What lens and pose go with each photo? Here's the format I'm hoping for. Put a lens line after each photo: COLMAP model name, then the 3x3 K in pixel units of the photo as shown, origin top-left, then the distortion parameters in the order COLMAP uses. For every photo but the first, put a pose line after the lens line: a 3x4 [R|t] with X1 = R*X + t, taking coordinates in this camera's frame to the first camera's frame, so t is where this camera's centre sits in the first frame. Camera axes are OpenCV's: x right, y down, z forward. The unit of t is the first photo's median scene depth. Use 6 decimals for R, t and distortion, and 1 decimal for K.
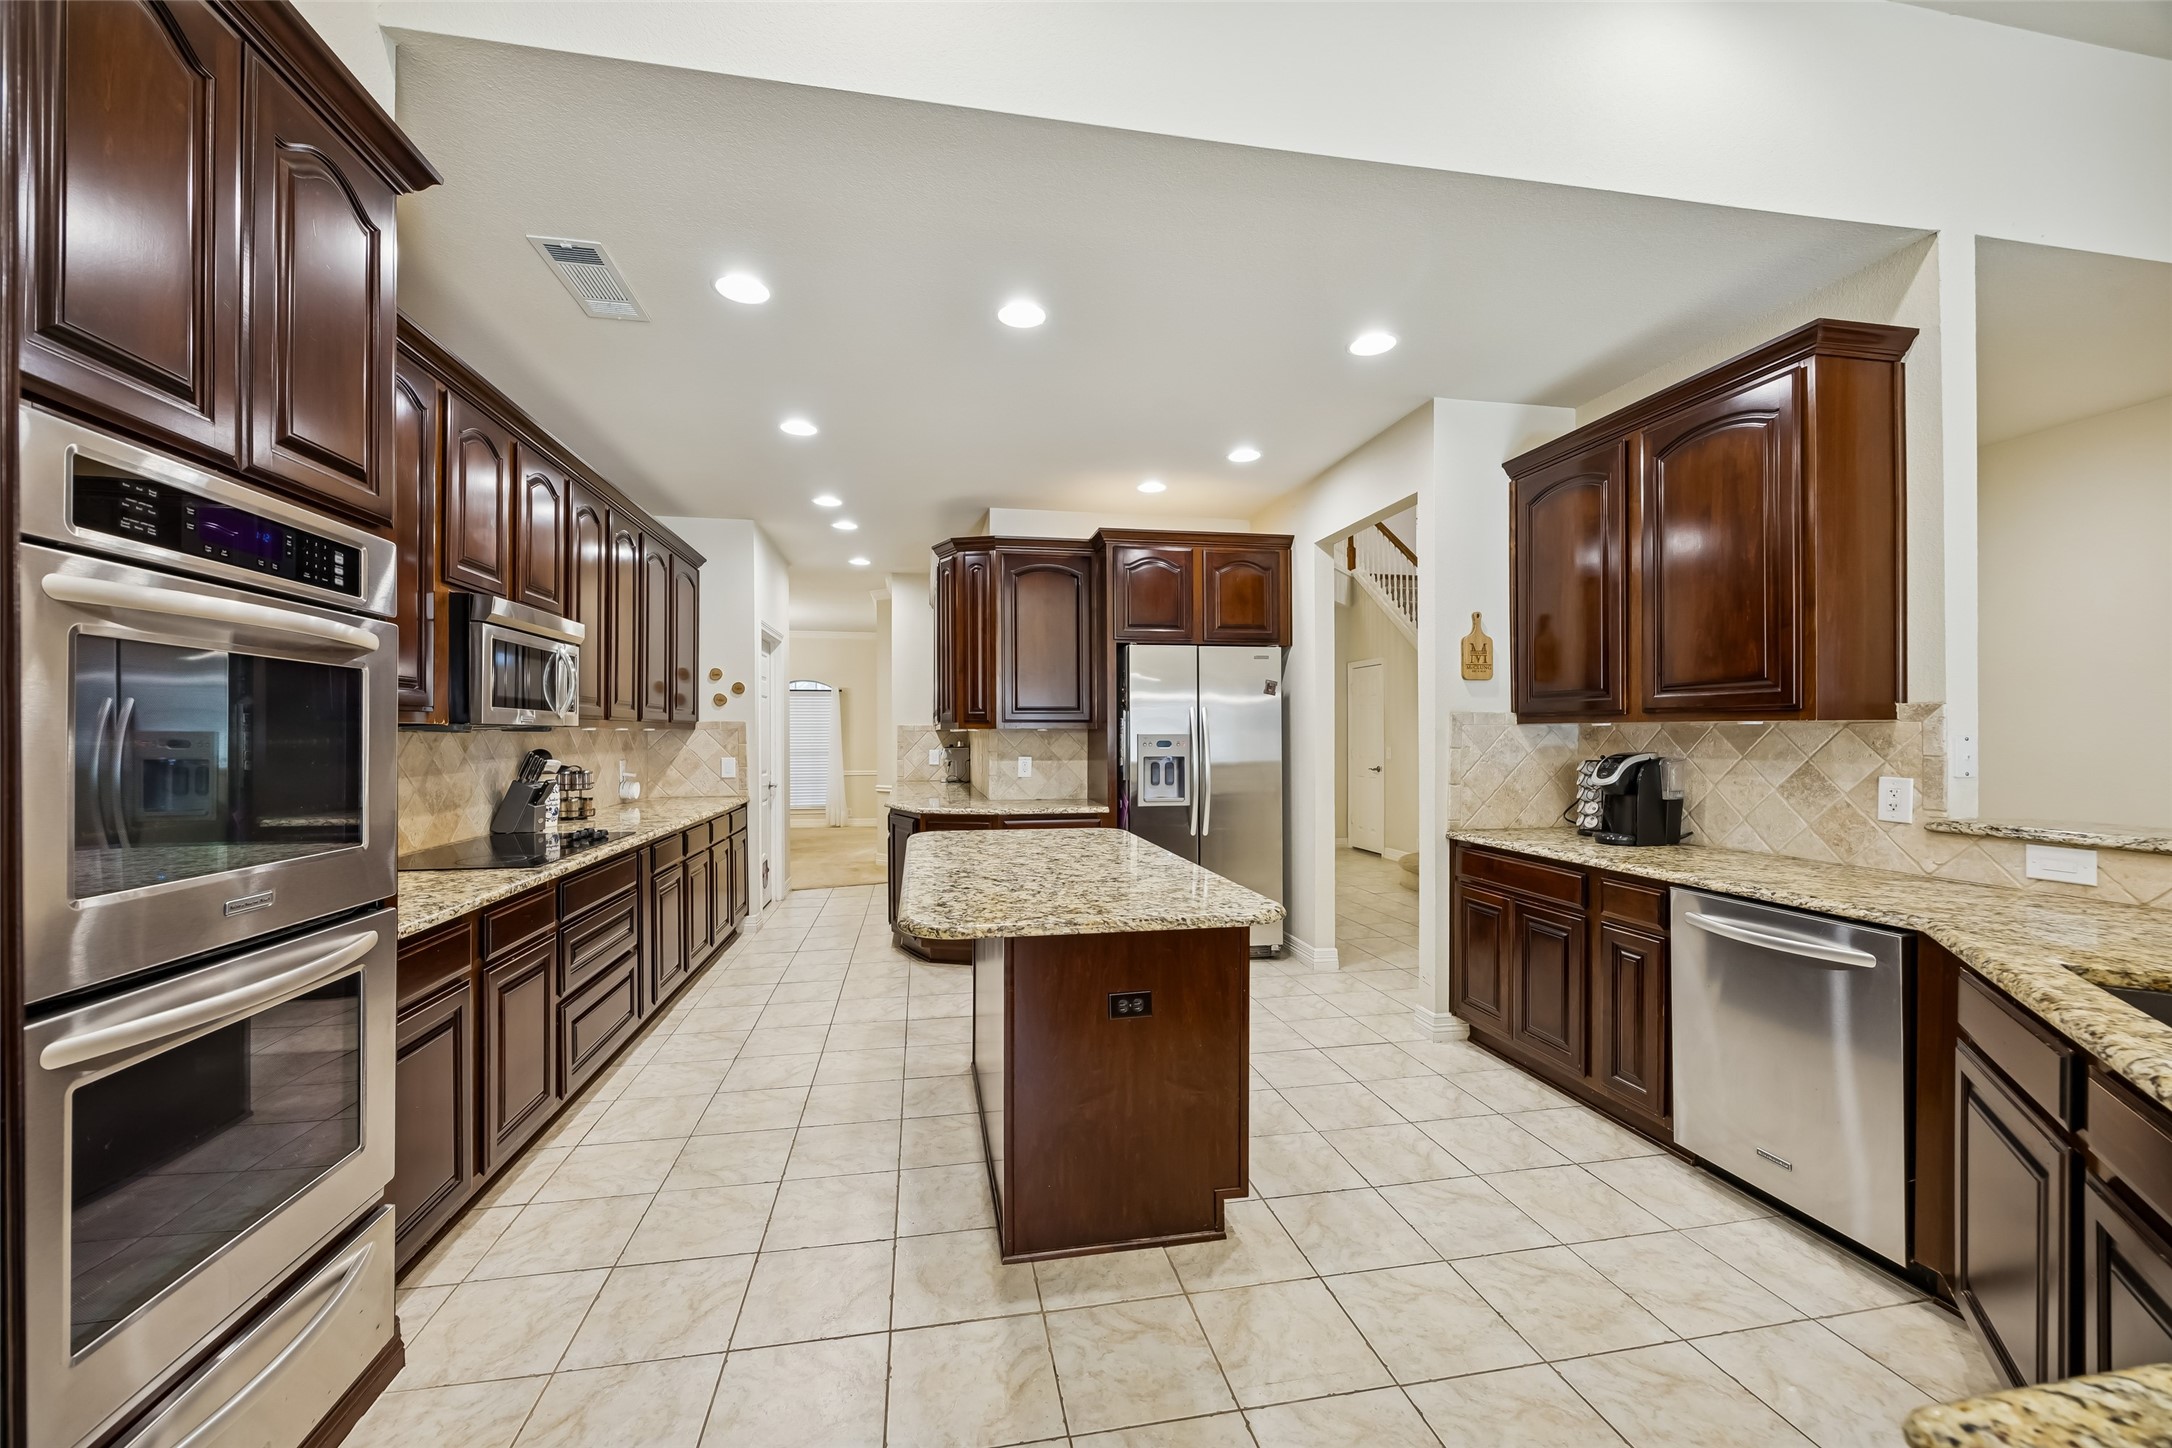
lens RADIAL K [[825.5, 0, 1071.5], [0, 825.5, 735.5], [0, 0, 1]] dist [-0.008147, 0.001578]
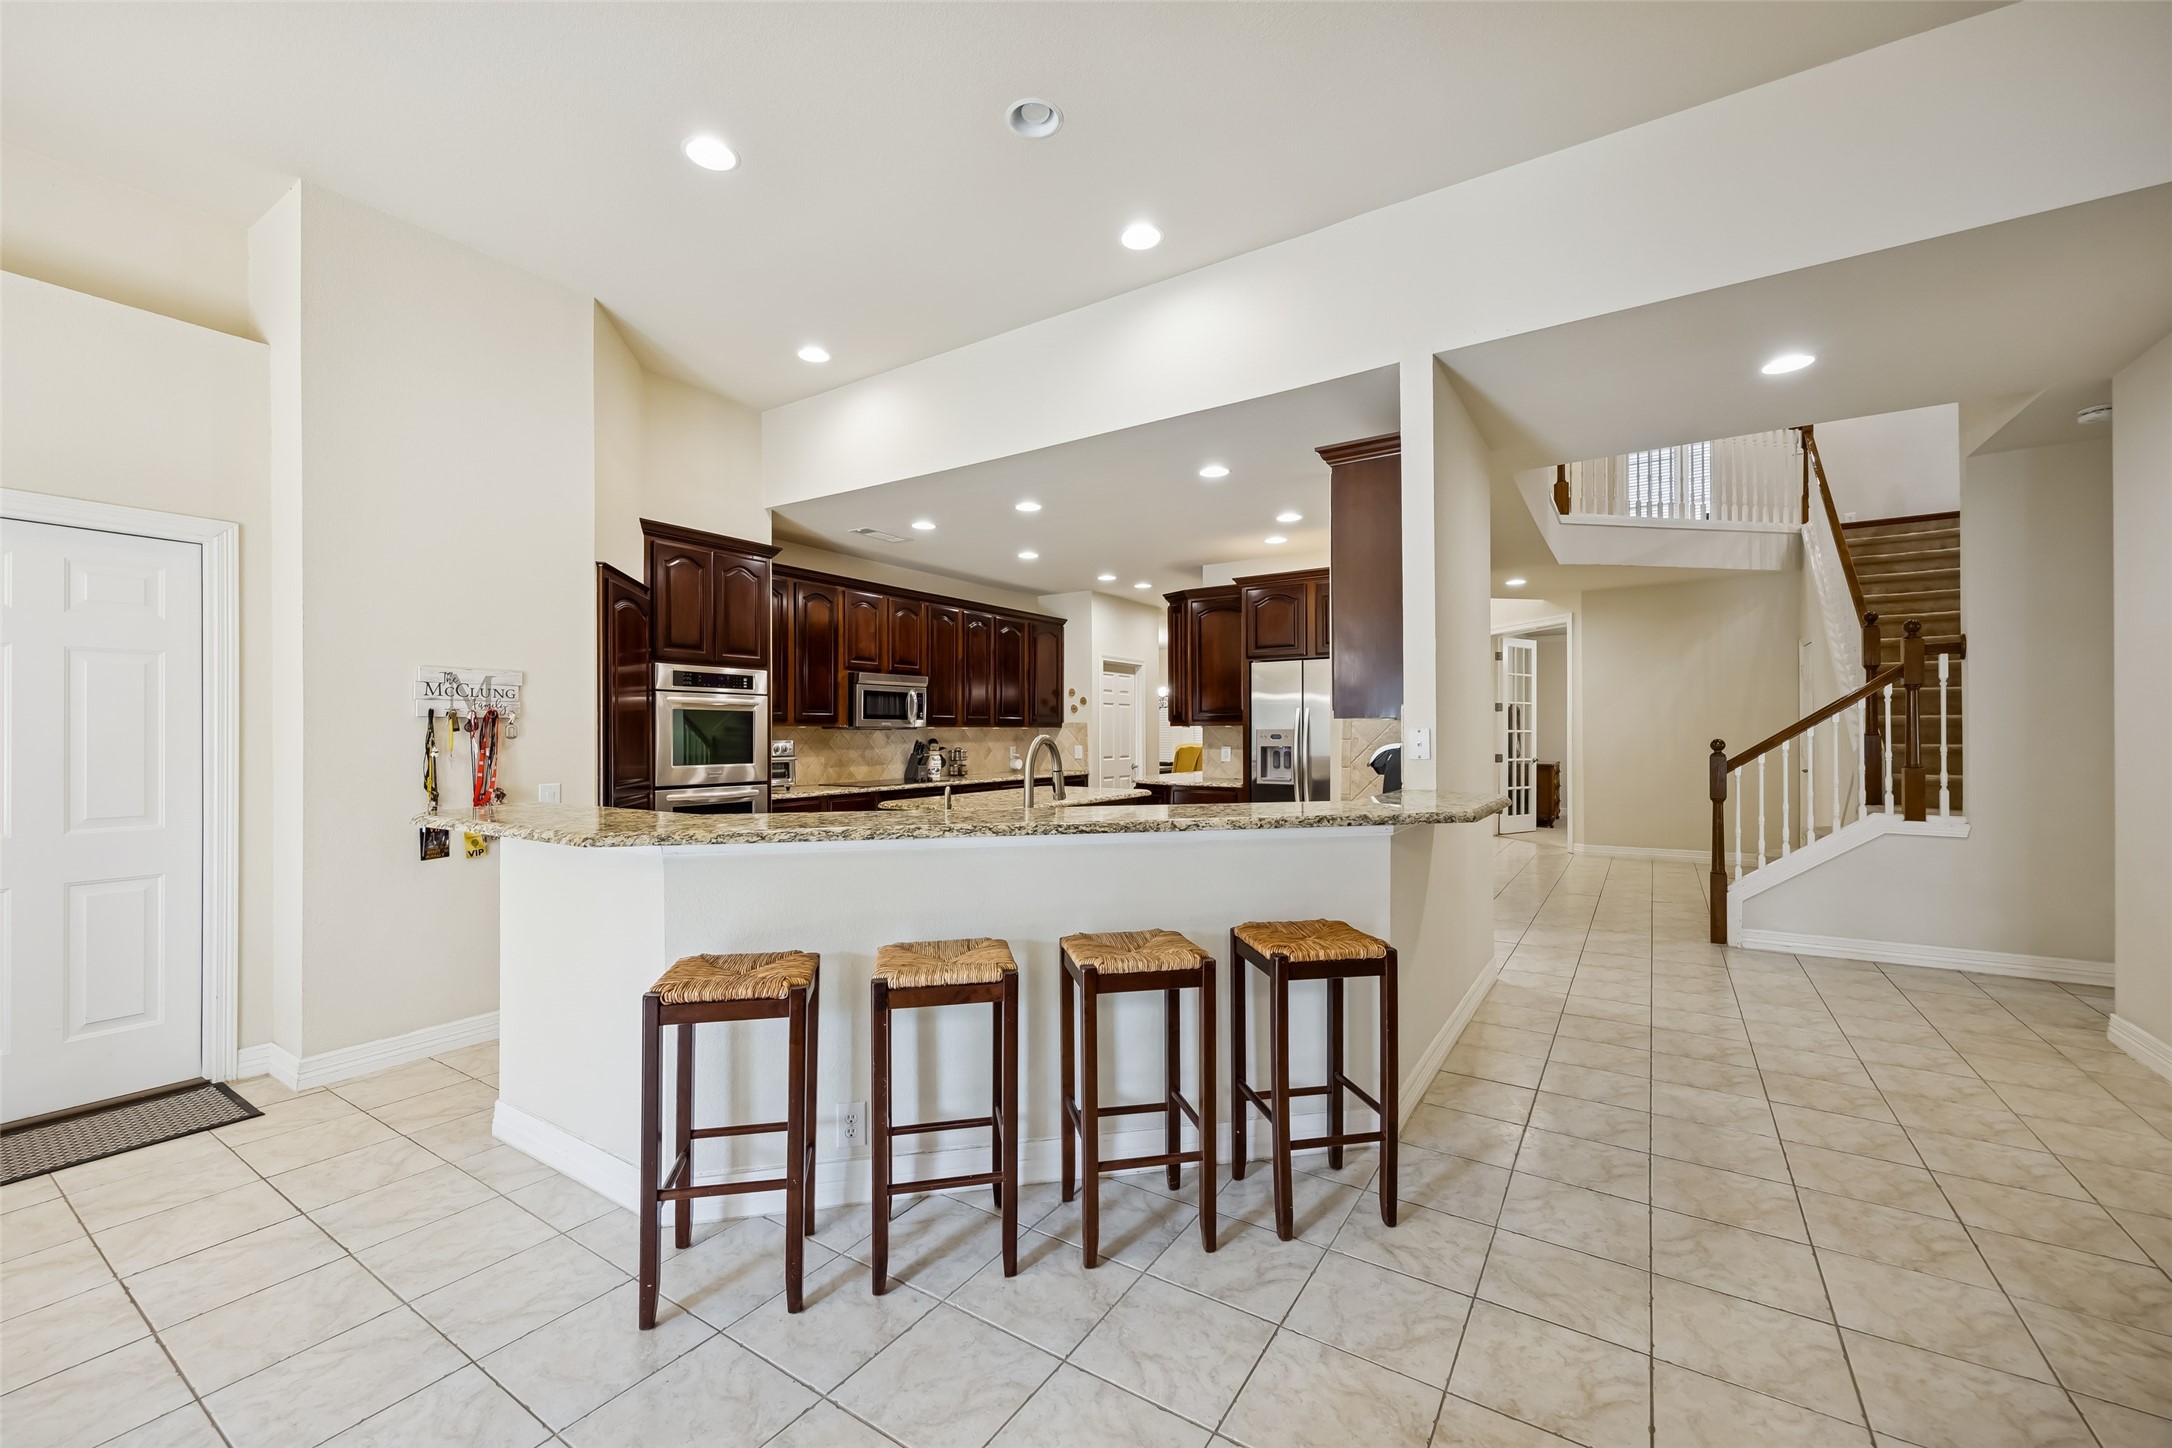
lens RADIAL K [[874.8, 0, 1082.9], [0, 874.8, 734.9], [0, 0, 1]] dist [-0.000535, -0.000020]
pose [[0.729249, -0.000187, -0.684249, 1.329373], [0.002365, 0.999995, 0.002247, 0.005116], [0.684245, -0.003257, 0.729245, -0.354399]]
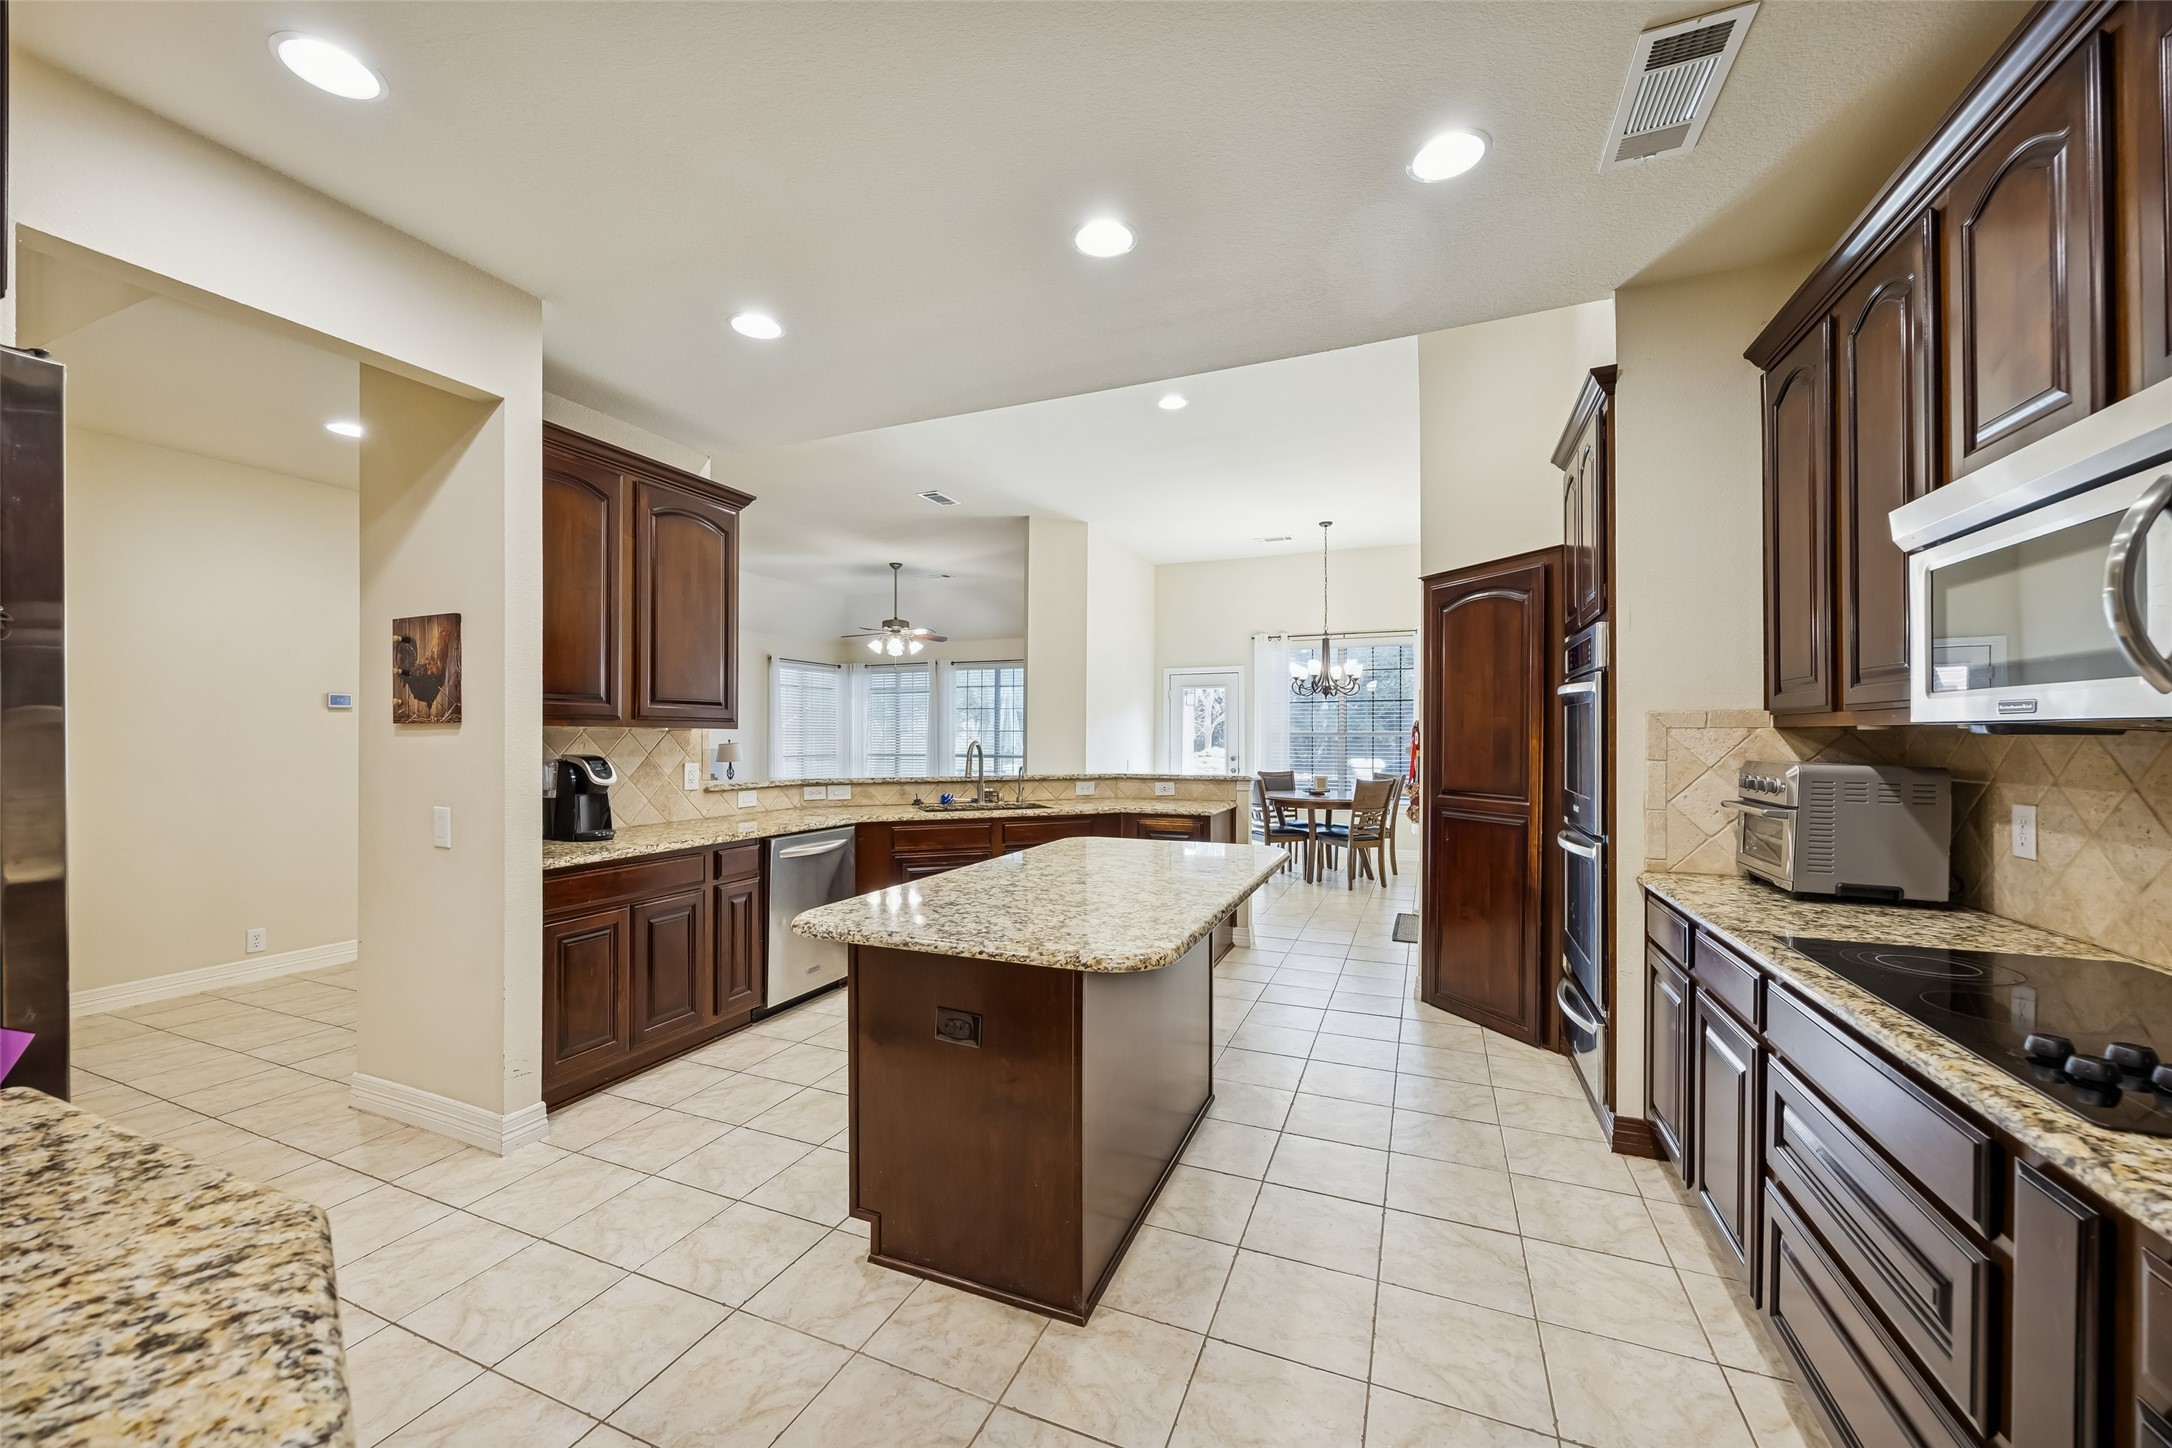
lens RADIAL K [[825.5, 0, 1077.2], [0, 825.5, 736.6], [0, 0, 1]] dist [-0.008147, 0.001578]
pose [[-0.836499, -0.001022, 0.547967, -0.474146], [0.000119, 0.999998, 0.002047, -0.005074], [-0.547968, 0.001778, -0.836497, 1.636593]]
